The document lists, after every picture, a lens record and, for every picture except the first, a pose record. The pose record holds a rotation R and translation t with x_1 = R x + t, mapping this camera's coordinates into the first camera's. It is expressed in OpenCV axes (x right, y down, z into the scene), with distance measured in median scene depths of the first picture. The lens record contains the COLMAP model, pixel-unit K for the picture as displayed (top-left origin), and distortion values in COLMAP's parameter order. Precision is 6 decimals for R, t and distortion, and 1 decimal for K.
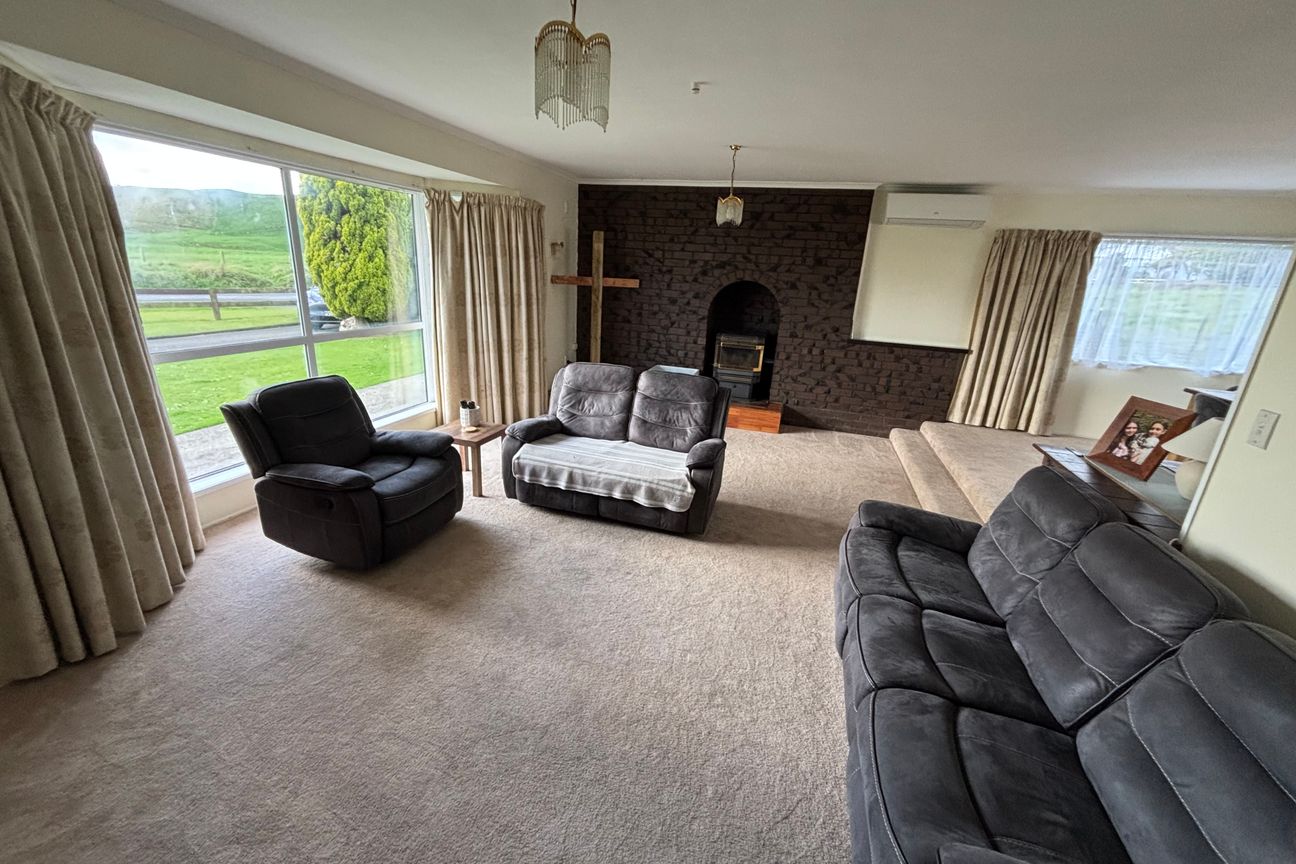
lens RADIAL K [[520.9, 0, 646.7], [0, 520.9, 424.8], [0, 0, 1]] dist [-0.000917, 0.000257]
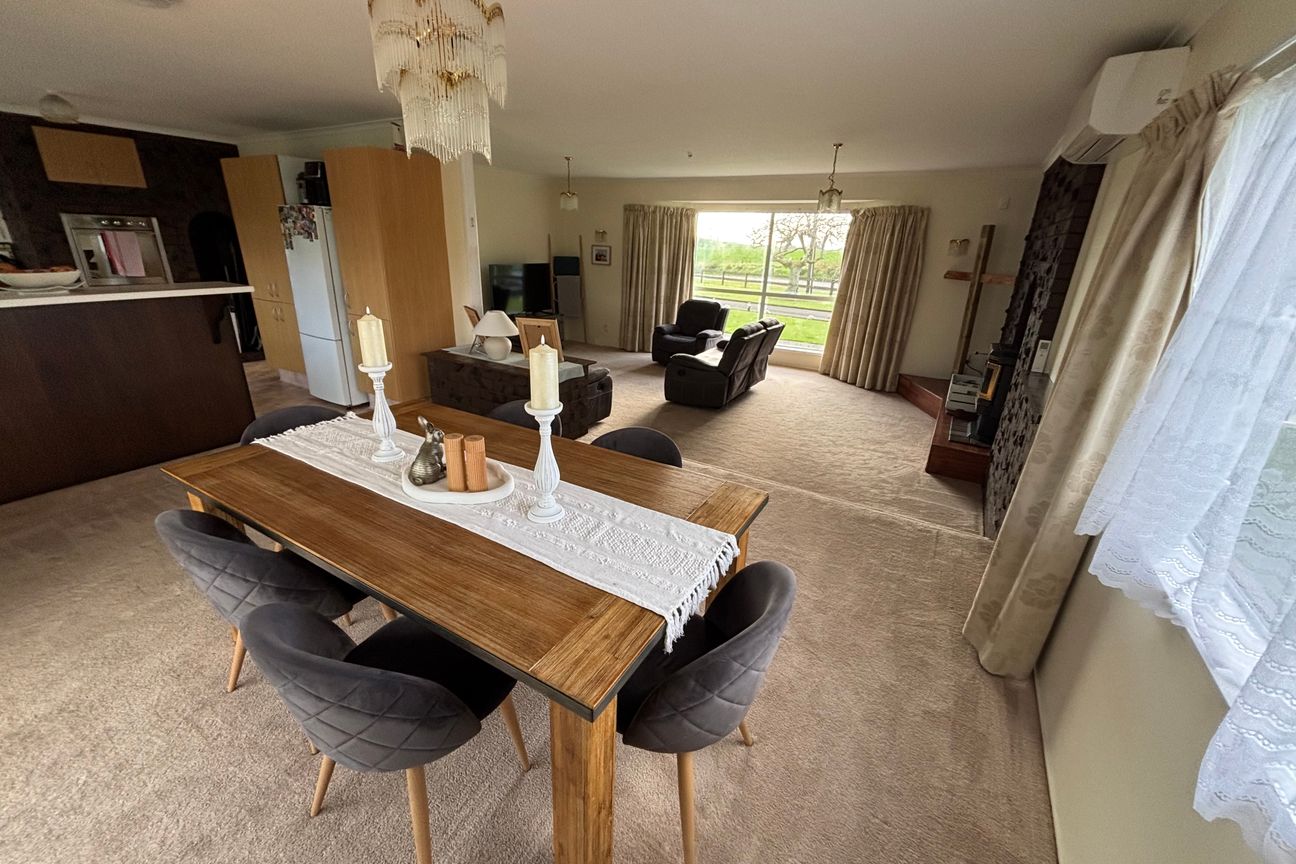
lens RADIAL K [[512.5, 0, 648.0], [0, 512.5, 432.0], [0, 0, 1]] dist [-0.009300, -0.000155]
pose [[-0.230218, 0.280868, -0.931726, 1.230390], [-0.330916, 0.877792, 0.346375, -0.189326], [0.915147, 0.388065, -0.109140, 0.824303]]
